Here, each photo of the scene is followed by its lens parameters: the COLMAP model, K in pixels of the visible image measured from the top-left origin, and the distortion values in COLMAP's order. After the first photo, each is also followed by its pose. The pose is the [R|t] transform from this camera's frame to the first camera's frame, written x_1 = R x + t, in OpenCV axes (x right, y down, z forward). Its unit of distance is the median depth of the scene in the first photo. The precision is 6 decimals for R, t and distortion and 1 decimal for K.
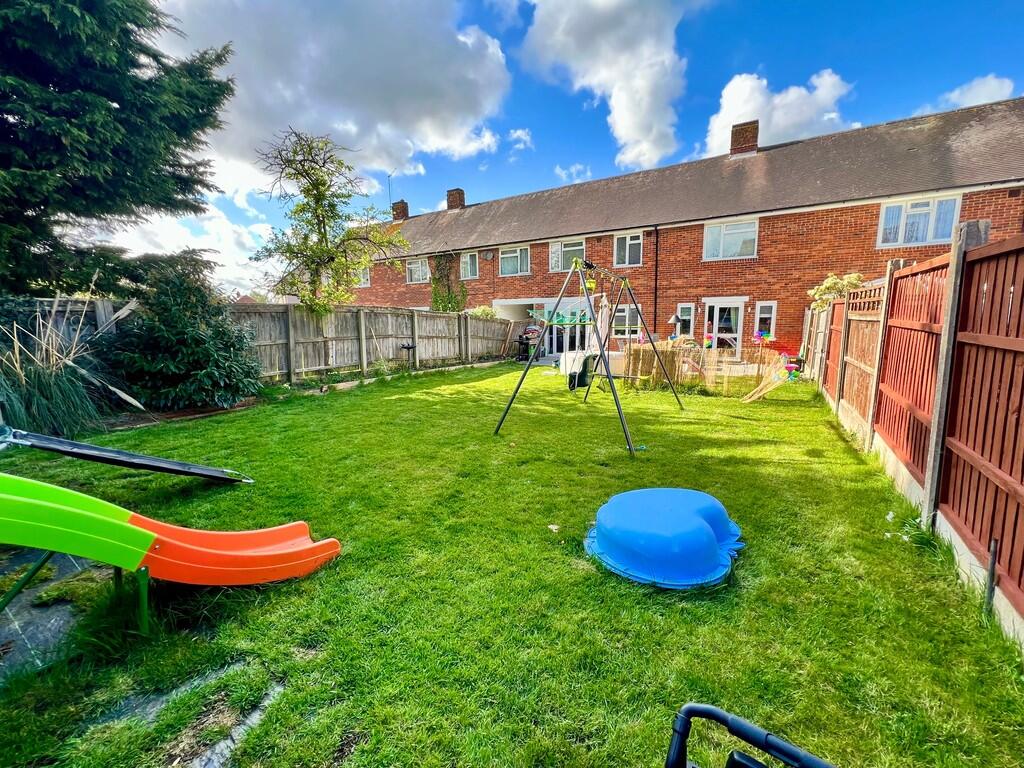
lens RADIAL K [[413.8, 0, 511.5], [0, 413.8, 378.6], [0, 0, 1]] dist [0.001478, 0.000172]
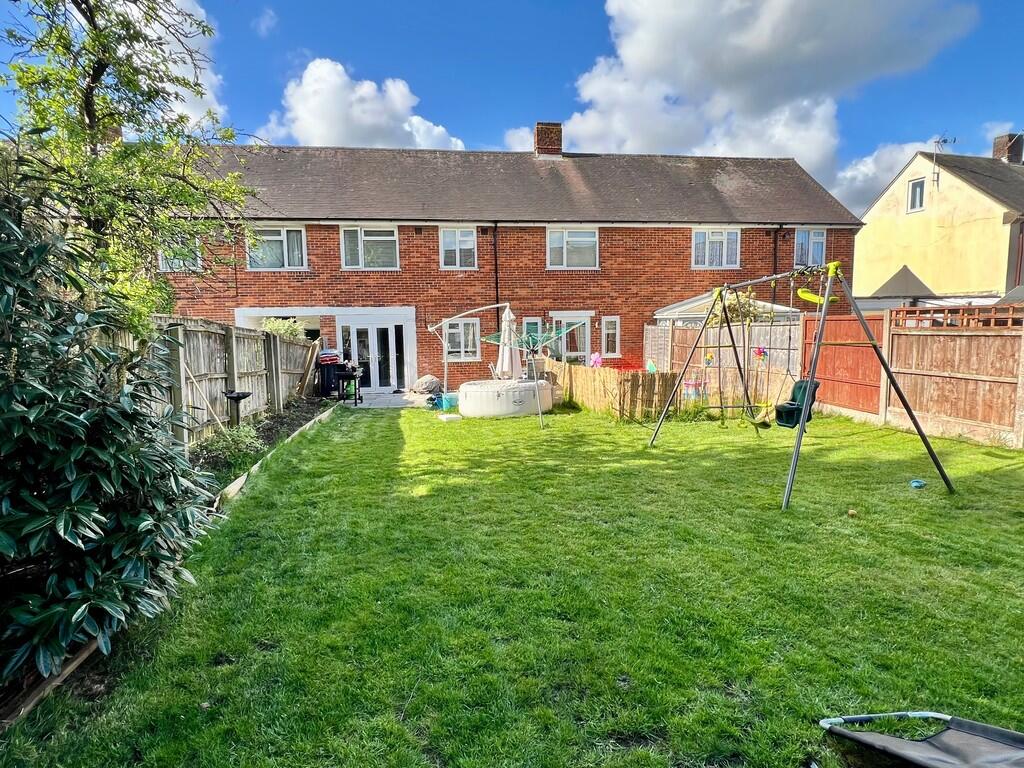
lens RADIAL K [[528.1, 0, 511.1], [0, 528.1, 385.1], [0, 0, 1]] dist [0.004634, 0.000232]
pose [[0.770735, -0.069201, 0.633387, -0.315695], [0.102995, 0.994542, -0.016671, -0.033588], [-0.628777, 0.078085, 0.773655, 0.218141]]
